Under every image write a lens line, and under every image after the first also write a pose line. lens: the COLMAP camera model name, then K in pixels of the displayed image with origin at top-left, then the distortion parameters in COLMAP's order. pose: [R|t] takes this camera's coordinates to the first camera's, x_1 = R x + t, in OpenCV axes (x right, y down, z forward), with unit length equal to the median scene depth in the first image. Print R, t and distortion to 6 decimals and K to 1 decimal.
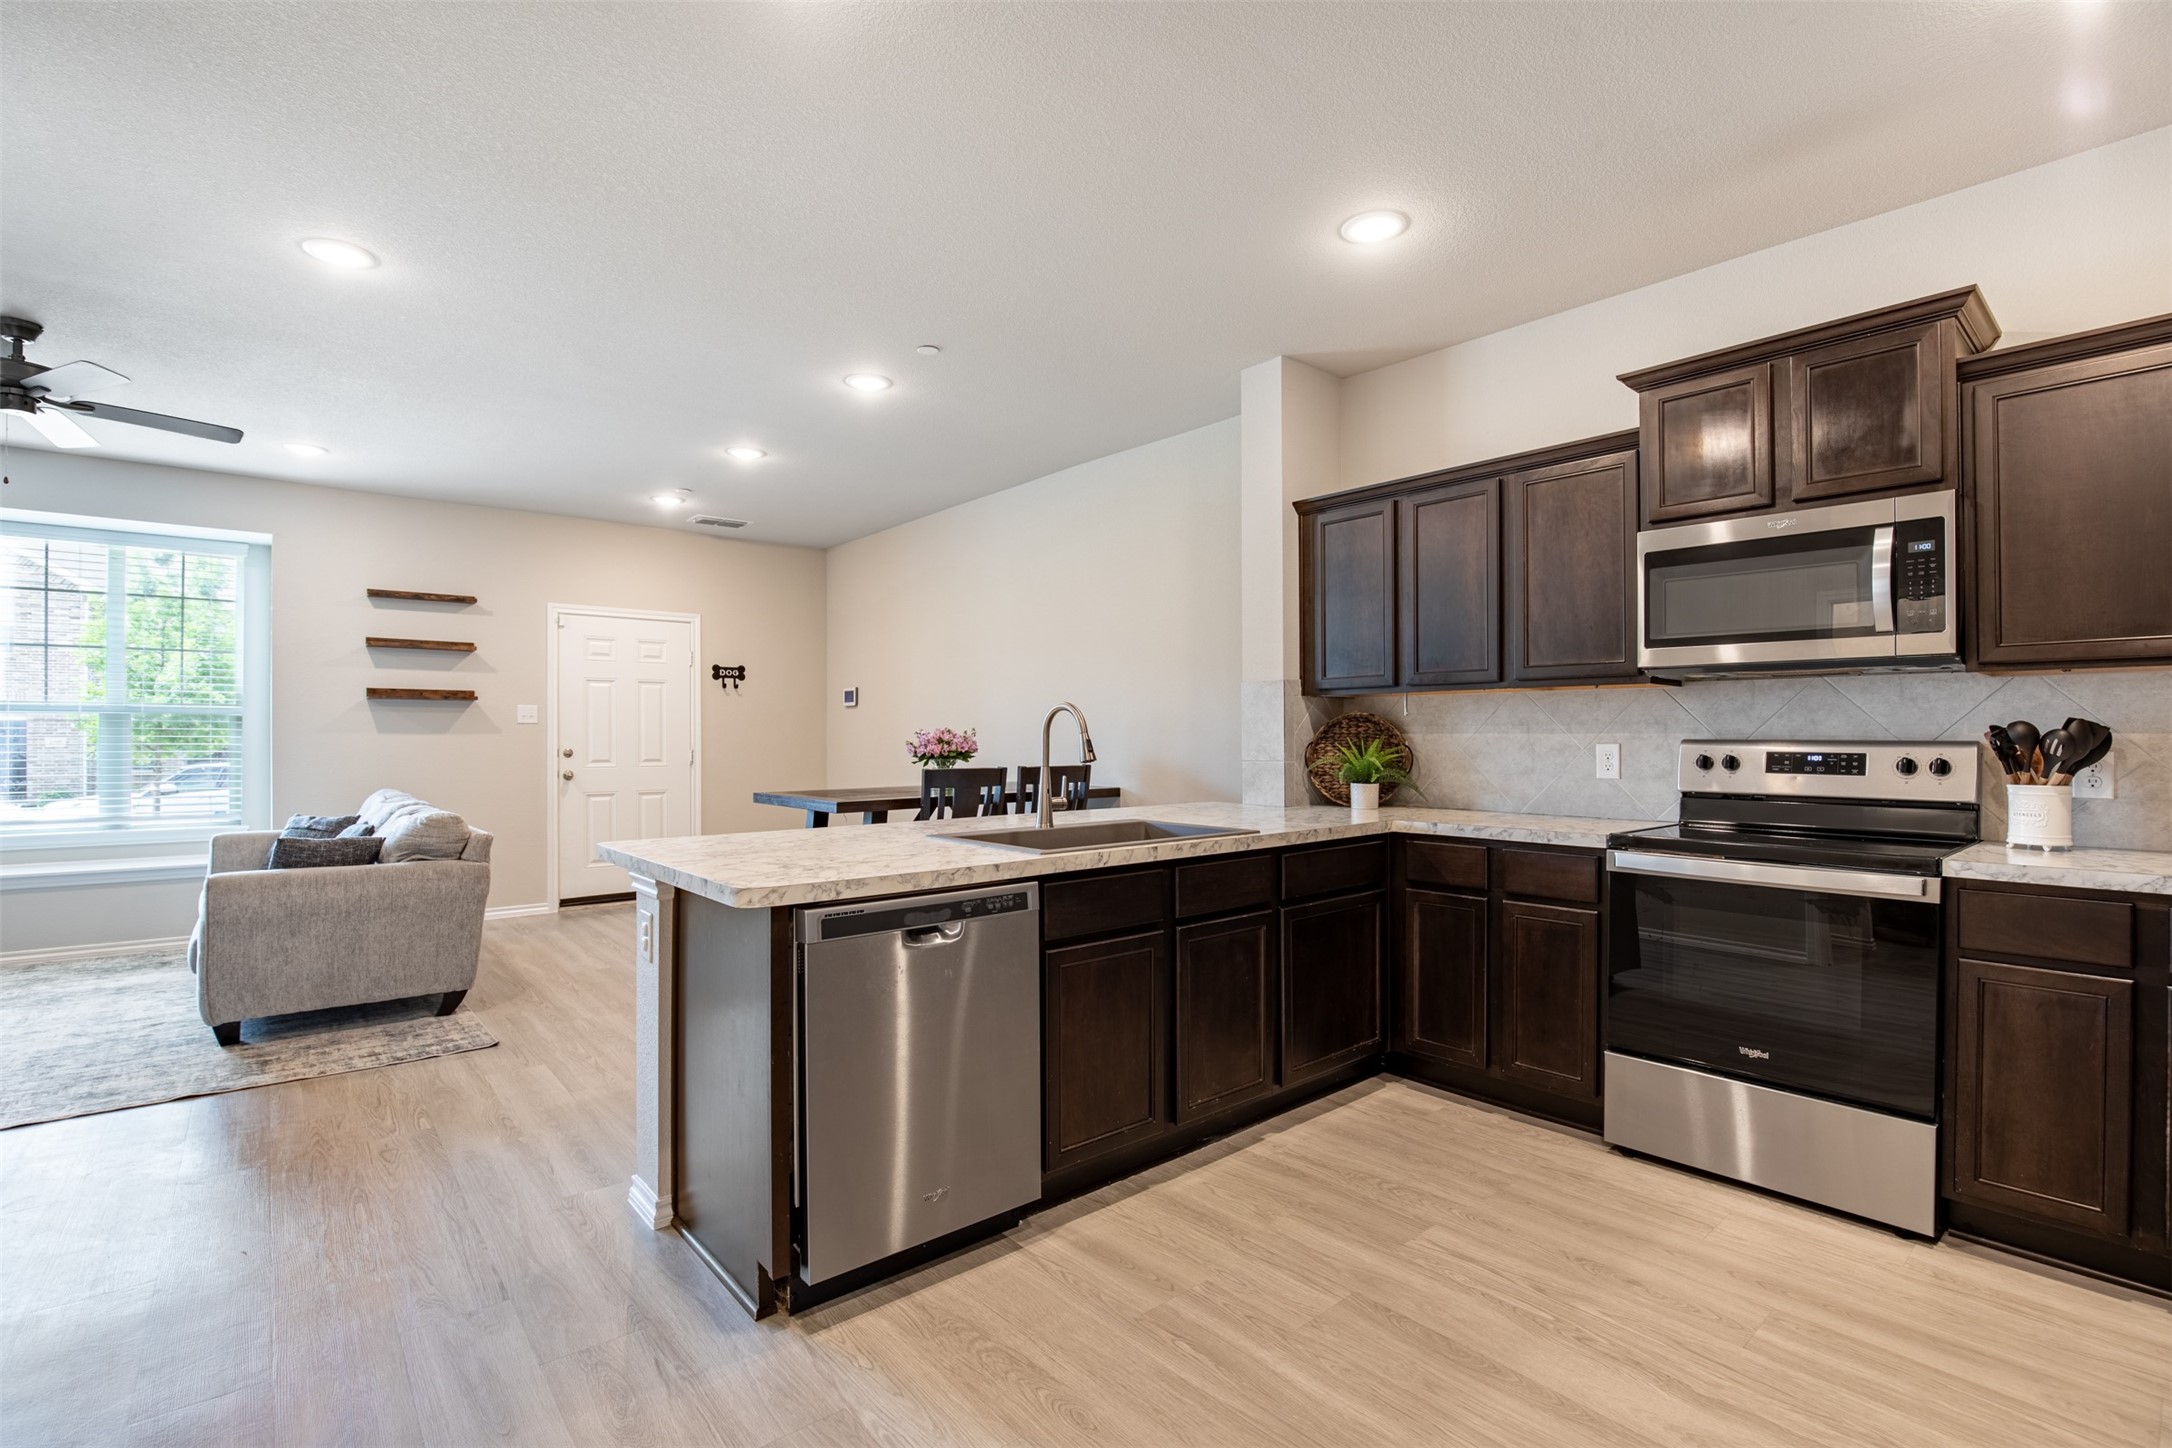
lens RADIAL K [[998.8, 0, 1075.8], [0, 998.8, 724.5], [0, 0, 1]] dist [-0.039311, 0.008722]
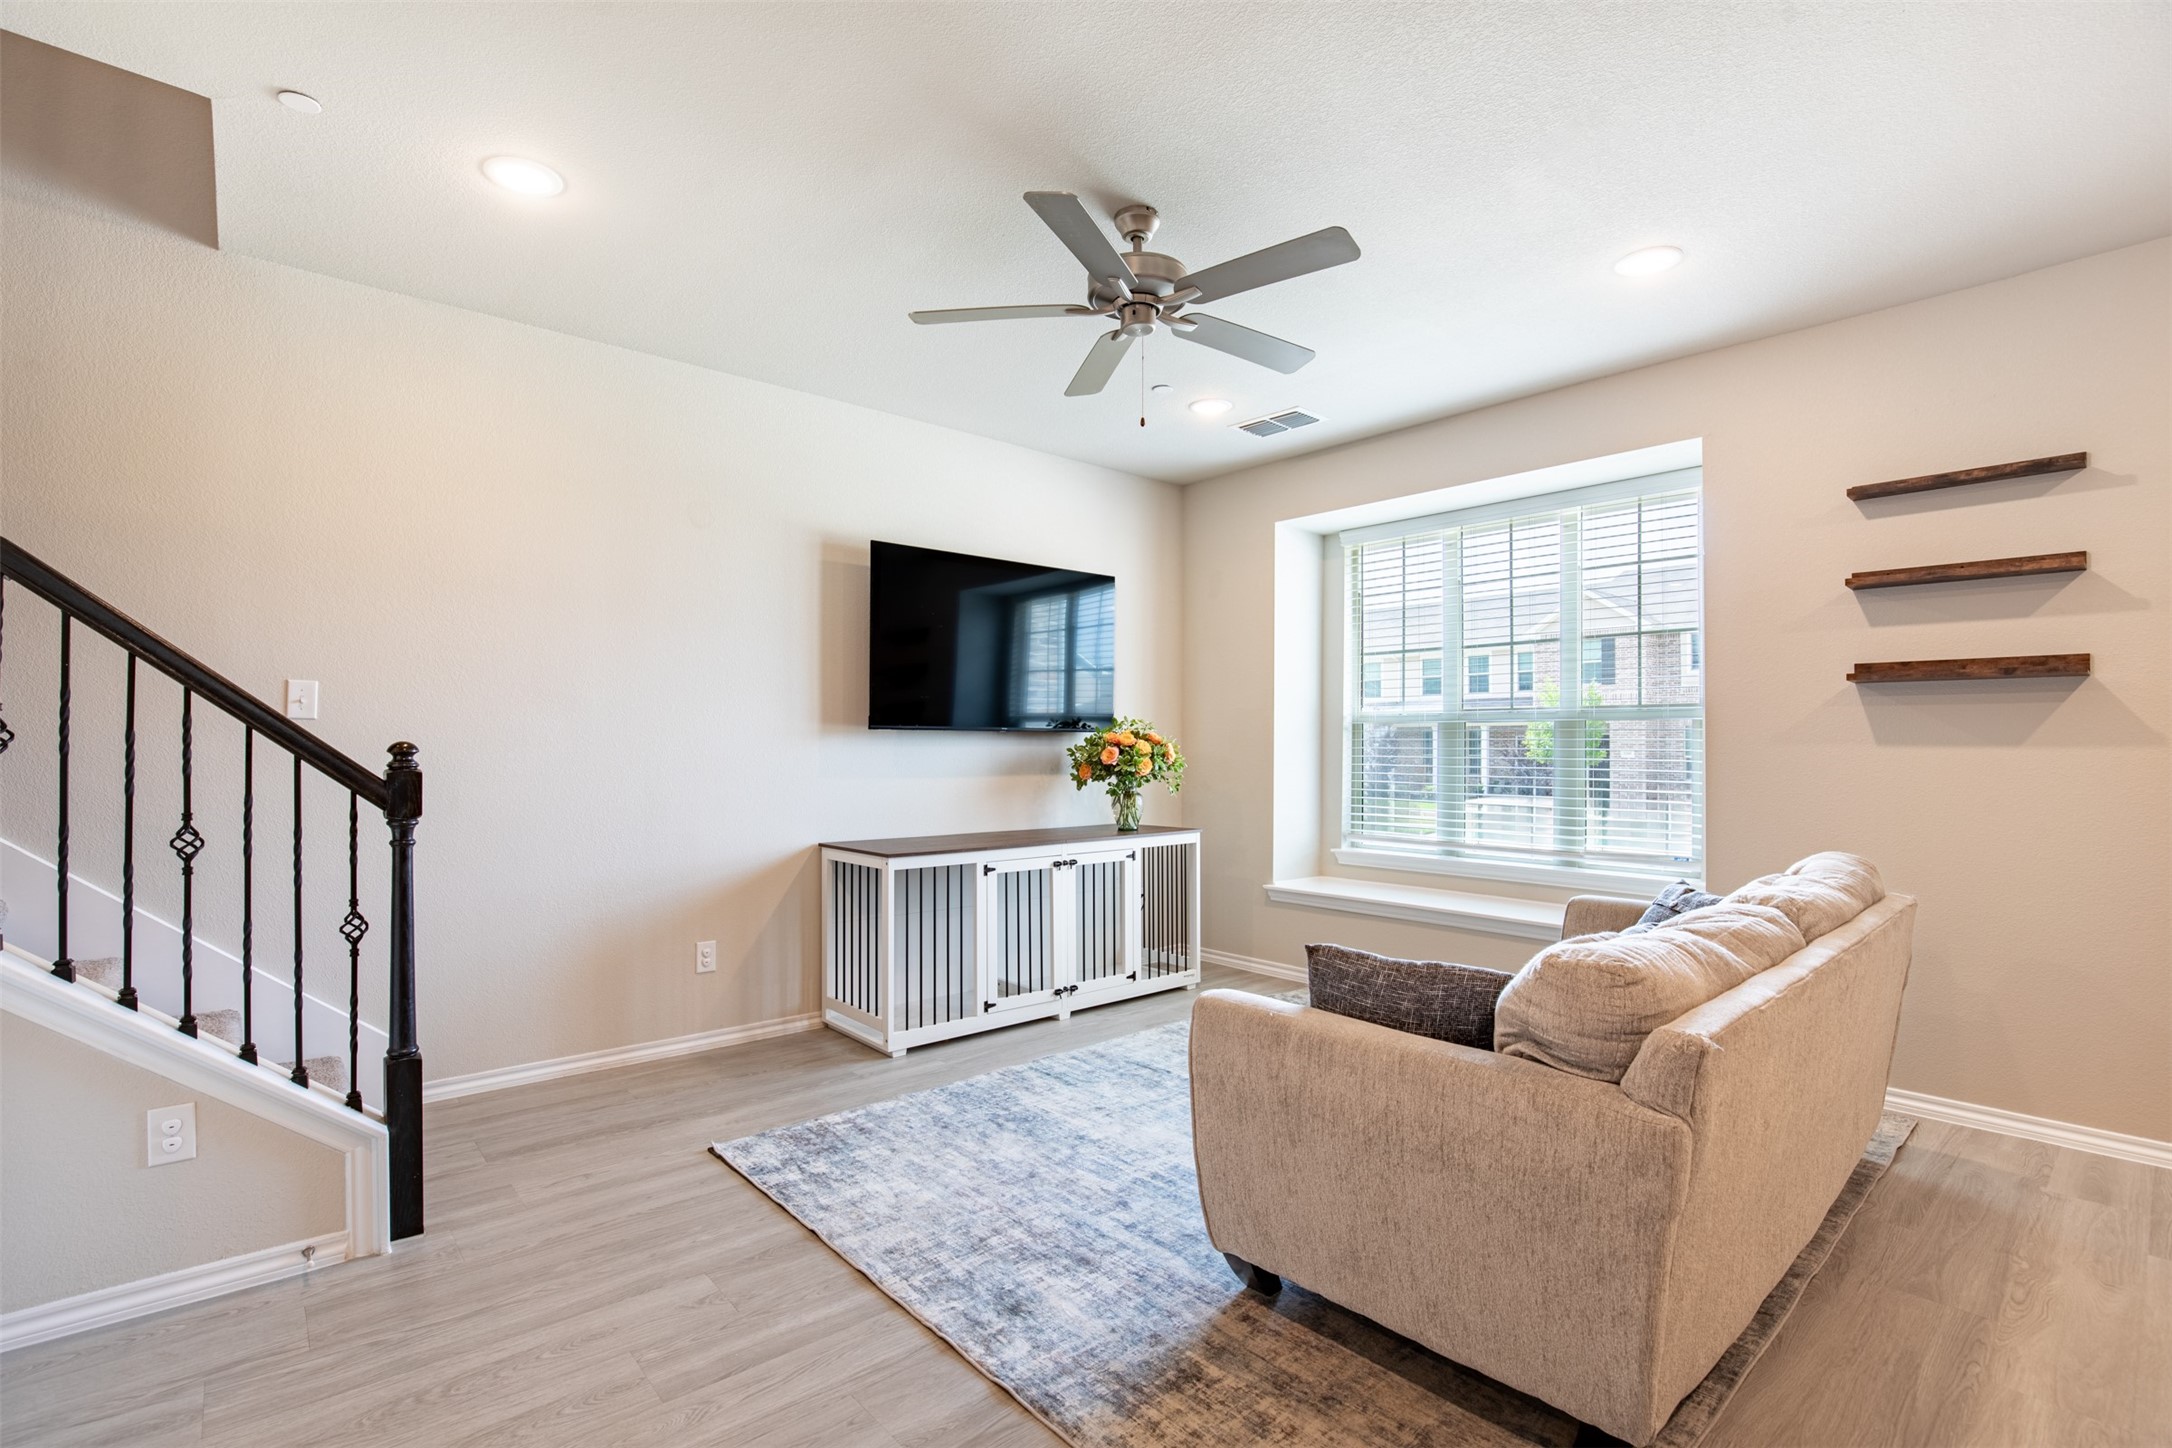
lens RADIAL K [[998.8, 0, 1075.8], [0, 998.8, 724.5], [0, 0, 1]] dist [-0.039311, 0.008722]
pose [[0.022800, -0.020449, -0.999531, -0.372454], [0.007862, 0.999764, -0.020274, 0.010051], [0.999709, -0.007396, 0.022956, 1.144105]]
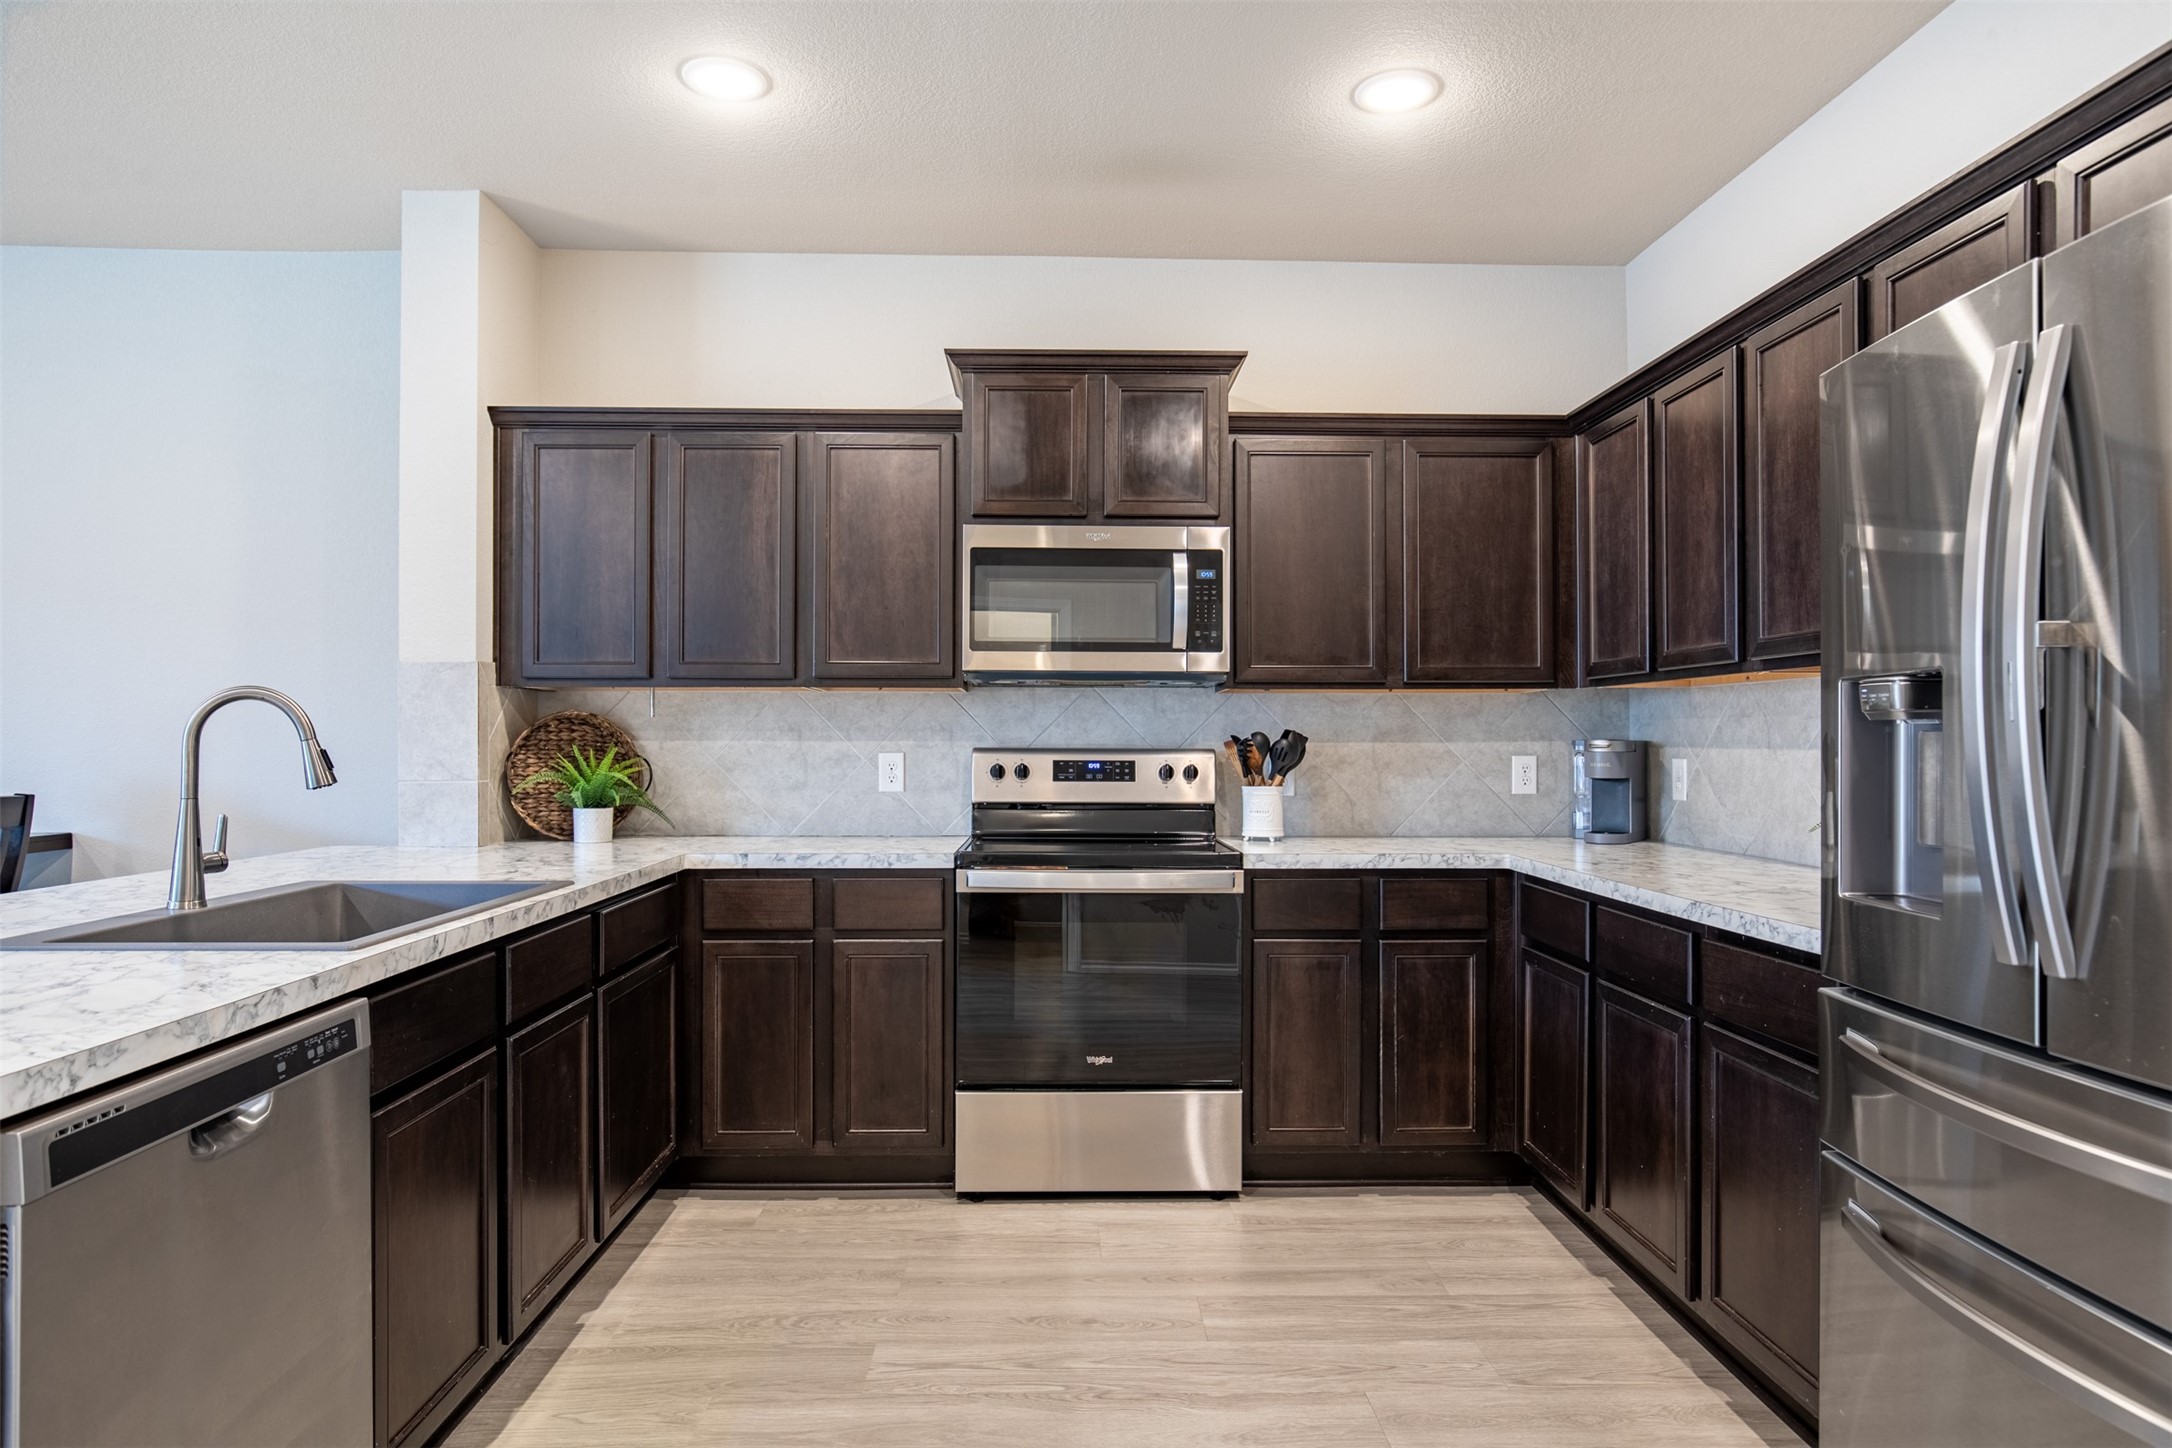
lens RADIAL K [[1256.0, 0, 1086.0], [0, 1256.0, 724.0], [0, 0, 1]] dist [-0.017275, 0.002662]
pose [[0.620048, 0.012233, 0.784468, -0.282256], [-0.010096, 0.999920, -0.007613, 0.000399], [-0.784499, -0.003200, 0.620122, 0.181643]]
